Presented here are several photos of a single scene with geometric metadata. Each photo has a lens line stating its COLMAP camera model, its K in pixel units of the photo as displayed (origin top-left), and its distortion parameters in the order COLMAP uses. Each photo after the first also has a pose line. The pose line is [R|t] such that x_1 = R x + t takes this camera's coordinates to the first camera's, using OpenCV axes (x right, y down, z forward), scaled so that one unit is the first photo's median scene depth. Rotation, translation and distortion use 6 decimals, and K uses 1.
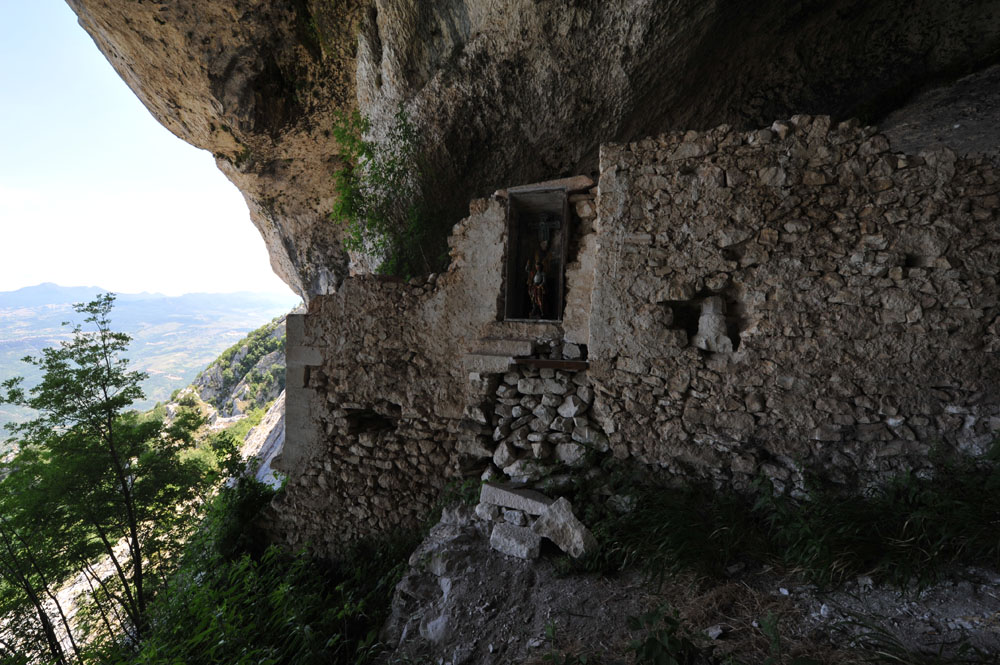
lens RADIAL K [[404.5, 0, 501.4], [0, 404.5, 337.1], [0, 0, 1]] dist [-0.022184, 0.000776]
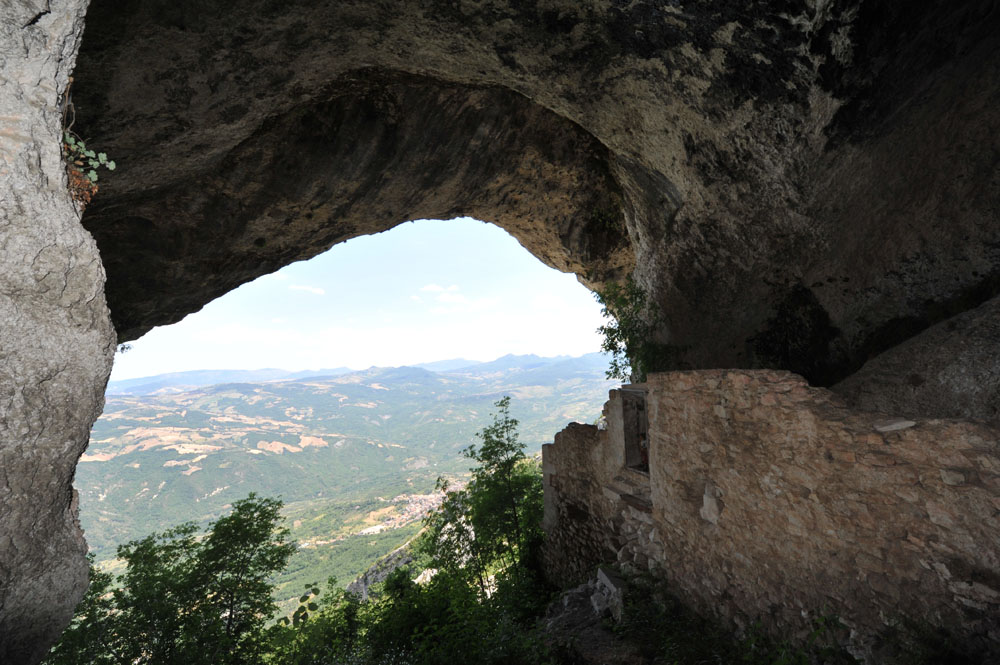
lens RADIAL K [[404.5, 0, 501.1], [0, 404.5, 331.3], [0, 0, 1]] dist [-0.022184, 0.000776]
pose [[0.634387, -0.118043, -0.763950, 0.442141], [0.016761, 0.990140, -0.139074, -0.164832], [0.772834, 0.075423, 0.630110, -0.200494]]
